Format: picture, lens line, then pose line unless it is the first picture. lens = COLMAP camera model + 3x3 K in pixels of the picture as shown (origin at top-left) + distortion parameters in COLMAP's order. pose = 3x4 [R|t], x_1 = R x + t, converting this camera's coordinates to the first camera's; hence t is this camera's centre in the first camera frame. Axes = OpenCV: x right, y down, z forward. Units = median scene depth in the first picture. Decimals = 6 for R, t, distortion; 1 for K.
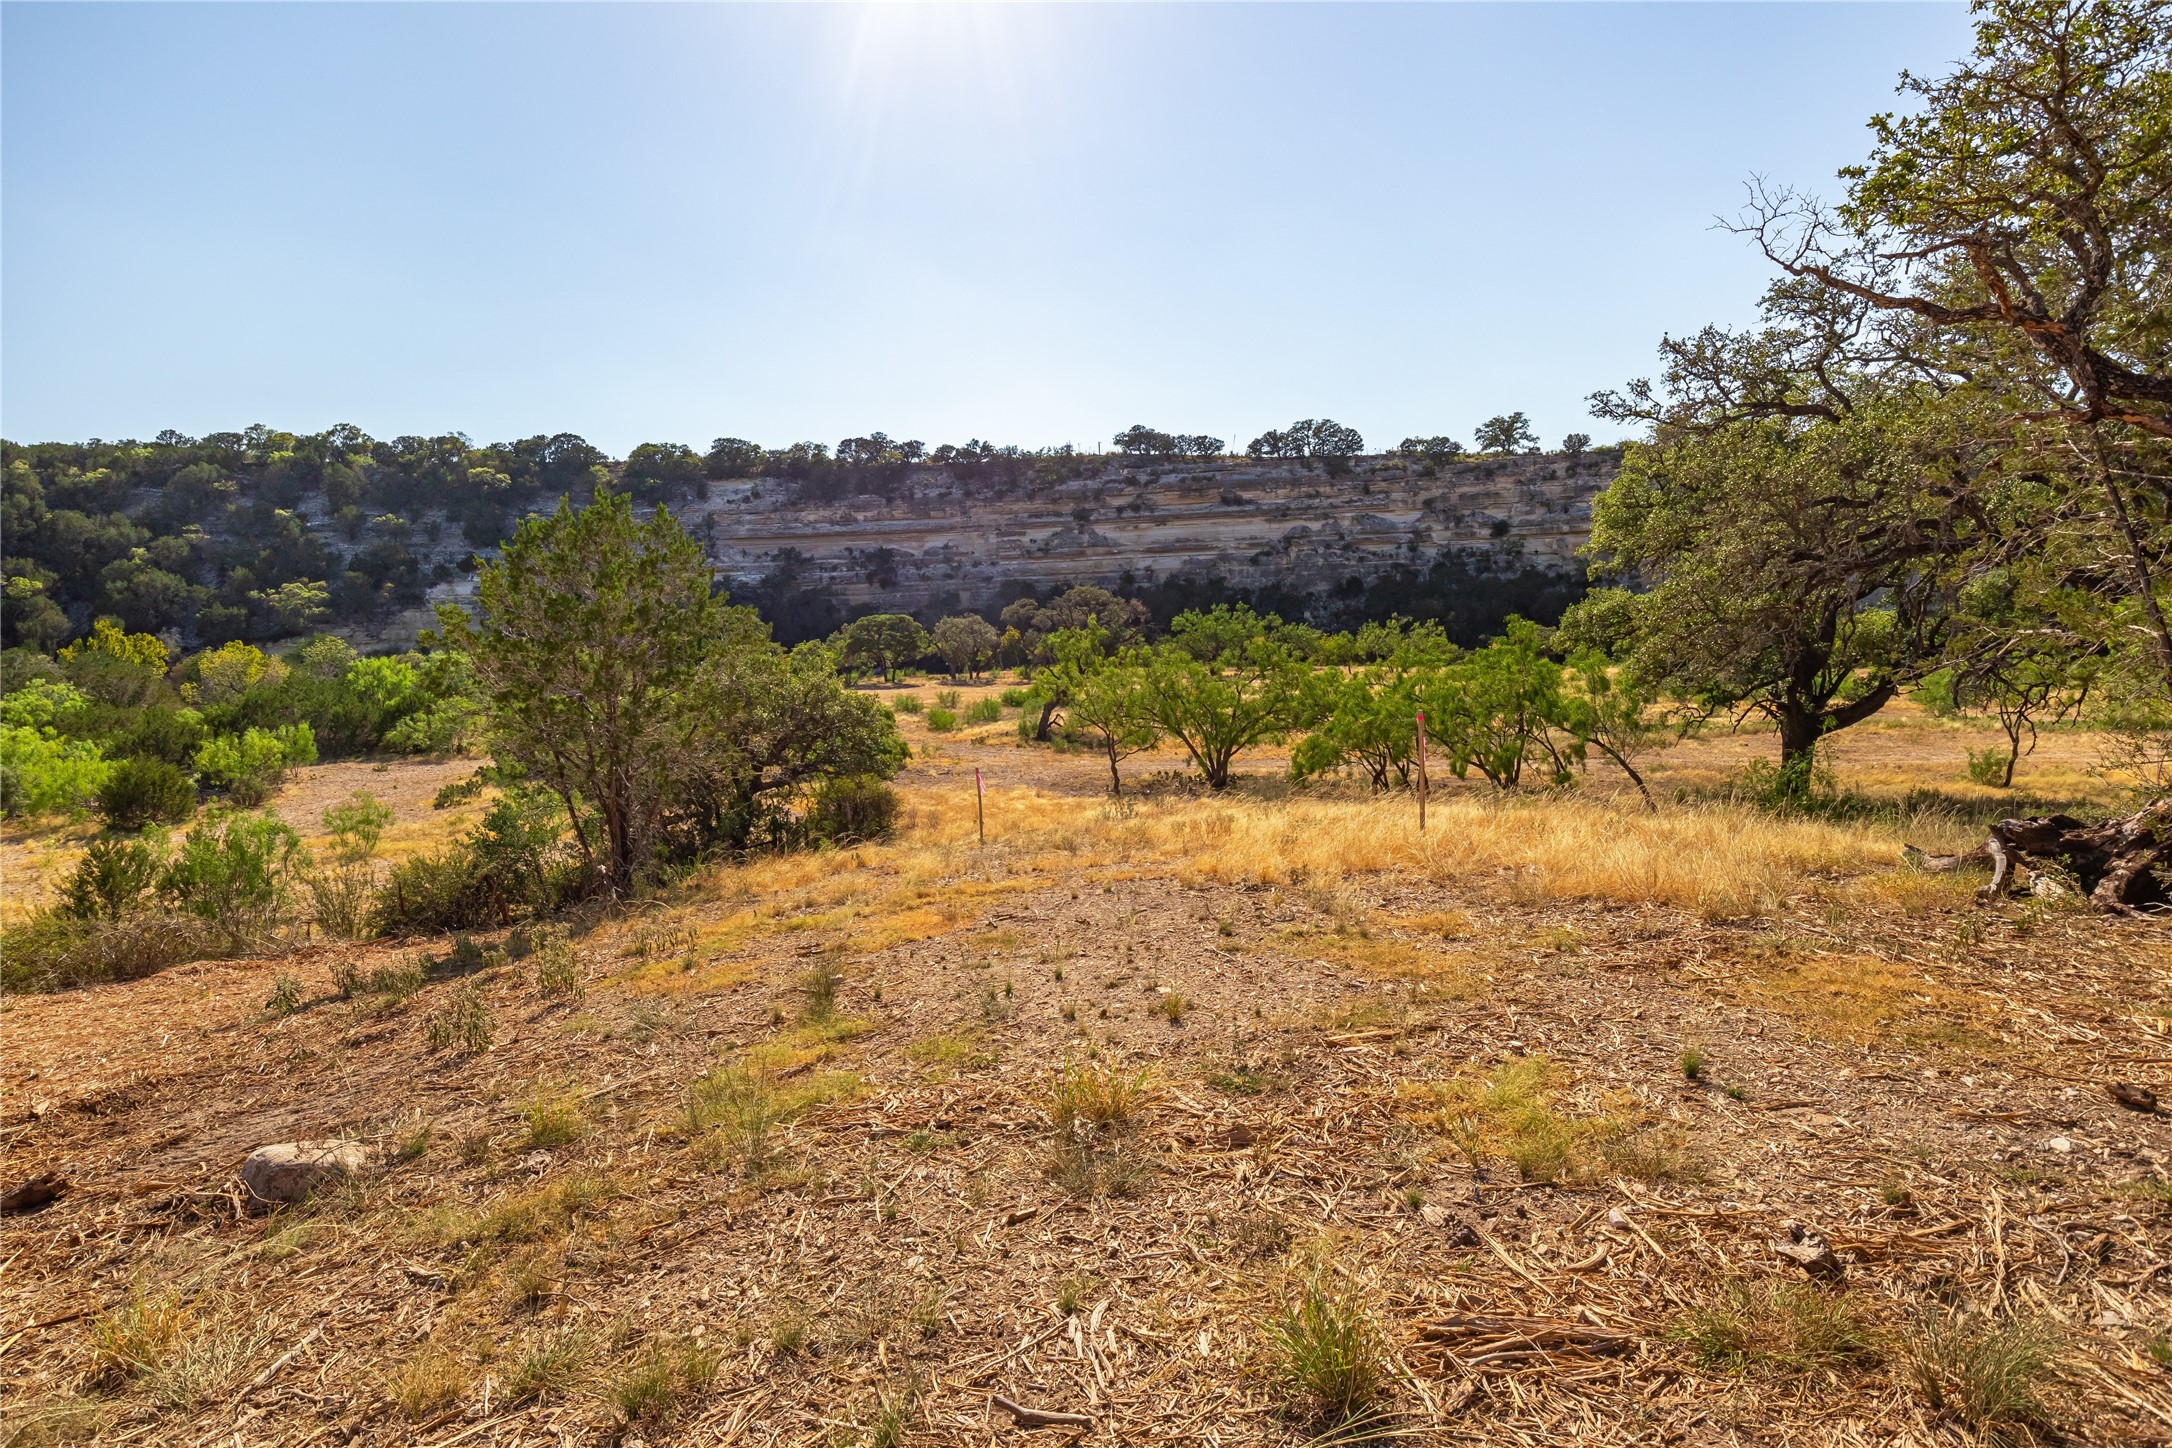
lens RADIAL K [[1096.0, 0, 1086.0], [0, 1096.0, 724.0], [0, 0, 1]] dist [-0.044313, 0.000165]
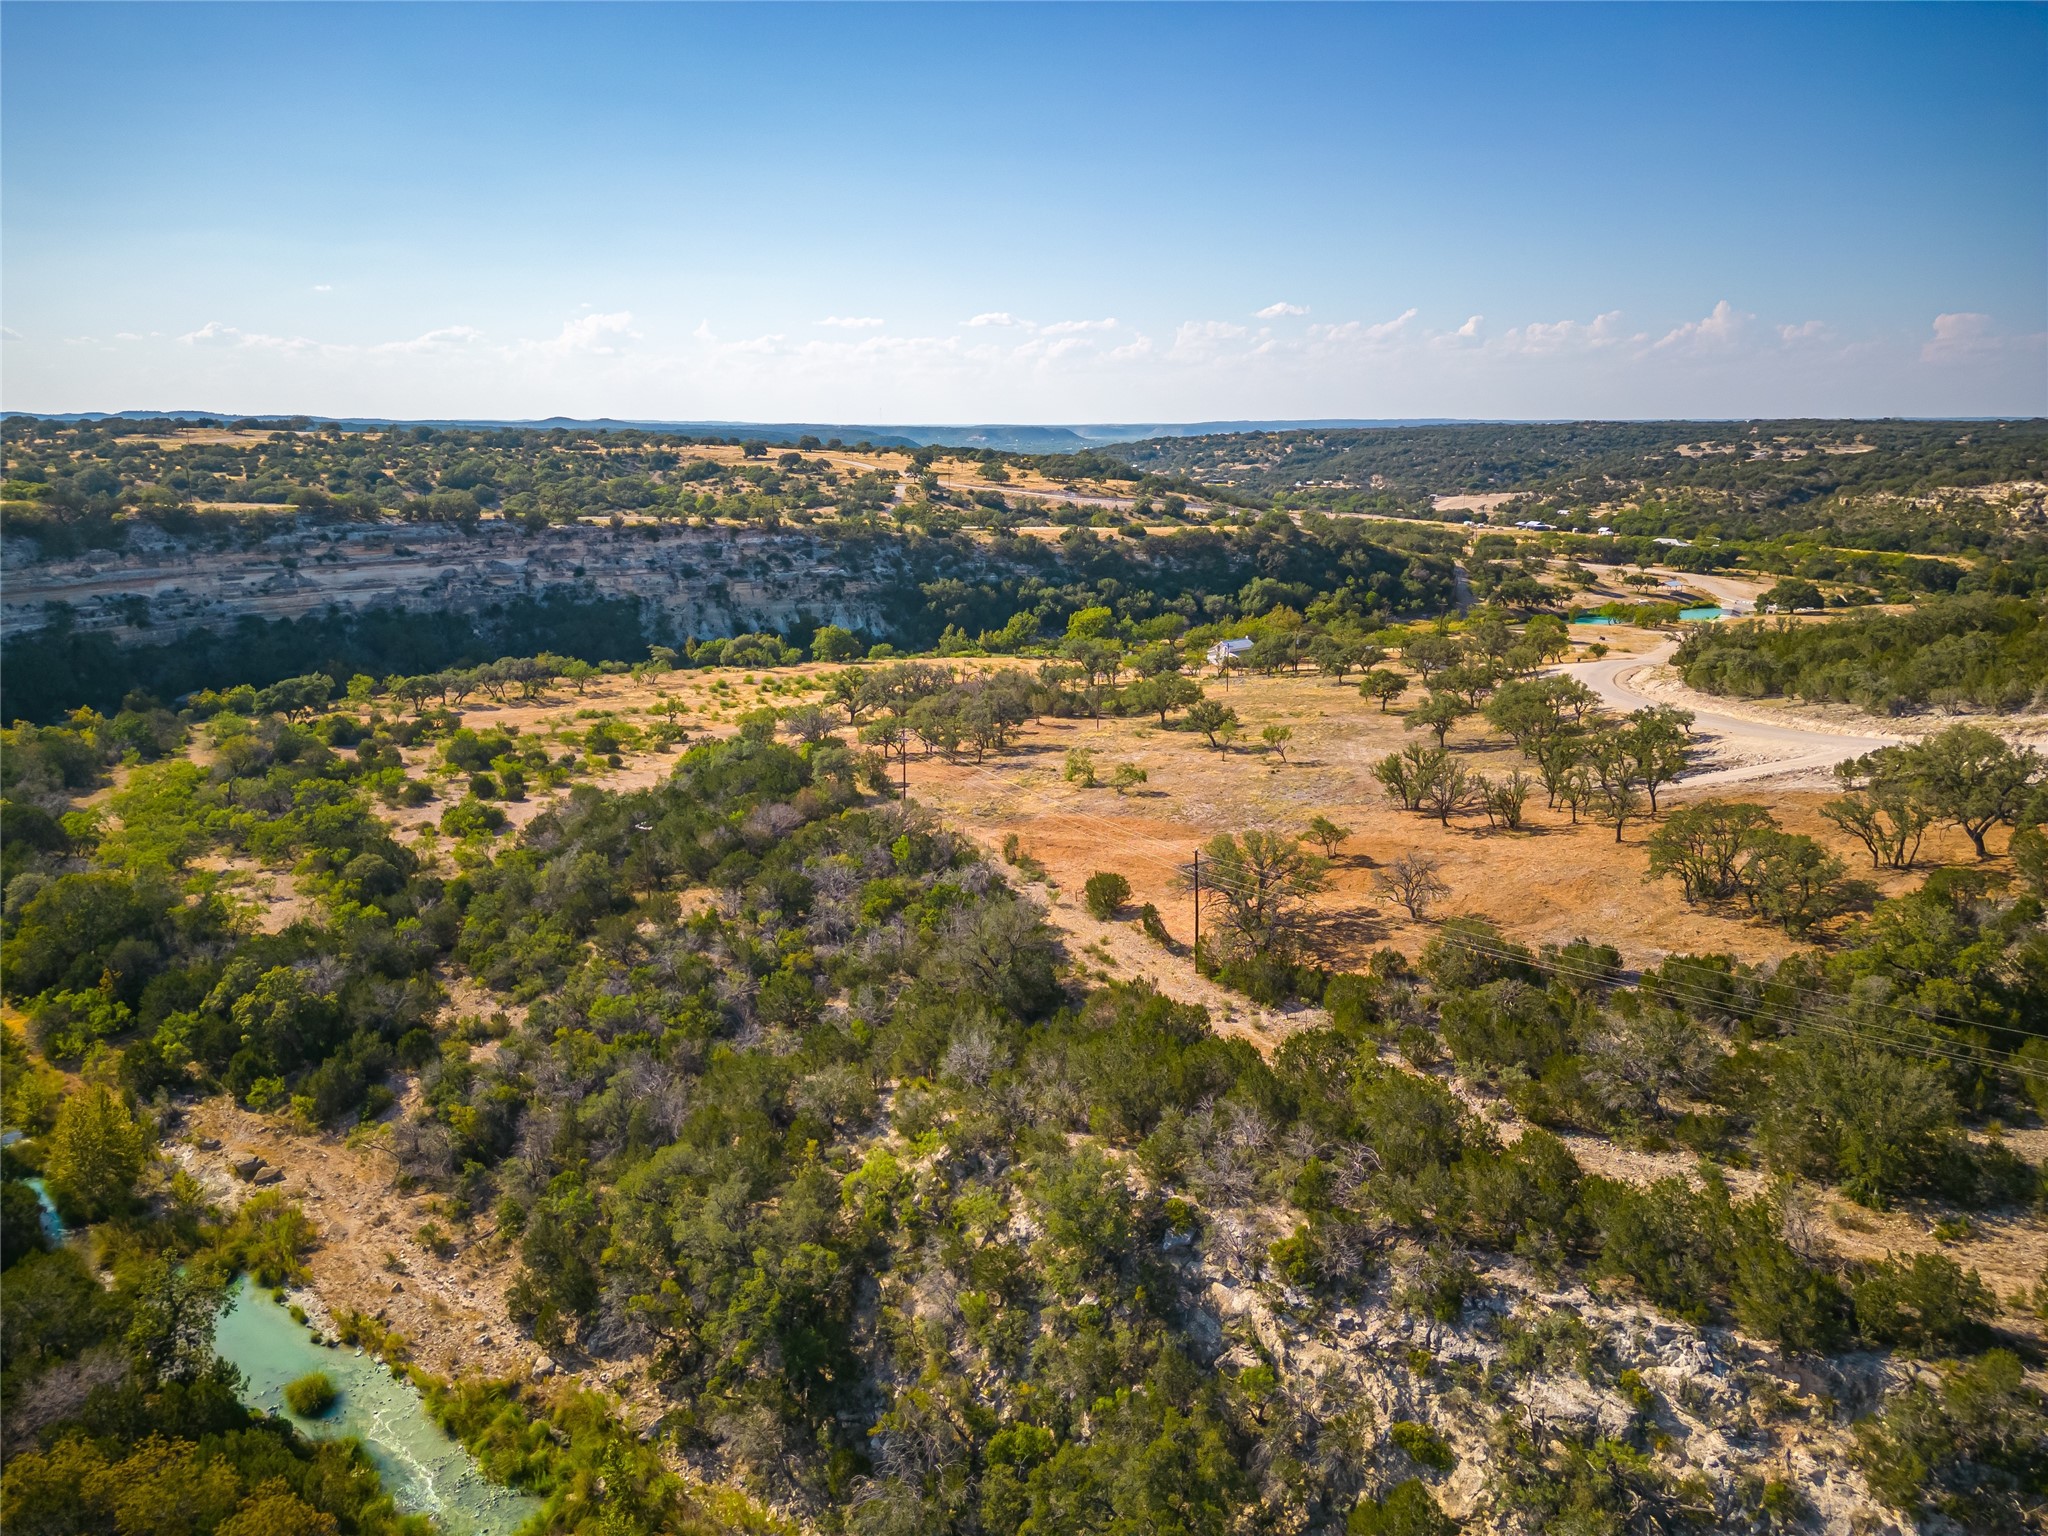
lens RADIAL K [[1416.6, 0, 965.9], [0, 1416.6, 767.3], [0, 0, 1]] dist [0.028647, -0.031748]
pose [[0.640611, -0.145127, 0.754027, -0.844155], [0.069229, 0.988894, 0.131516, -0.116981], [-0.764739, -0.032050, 0.643543, -0.790134]]
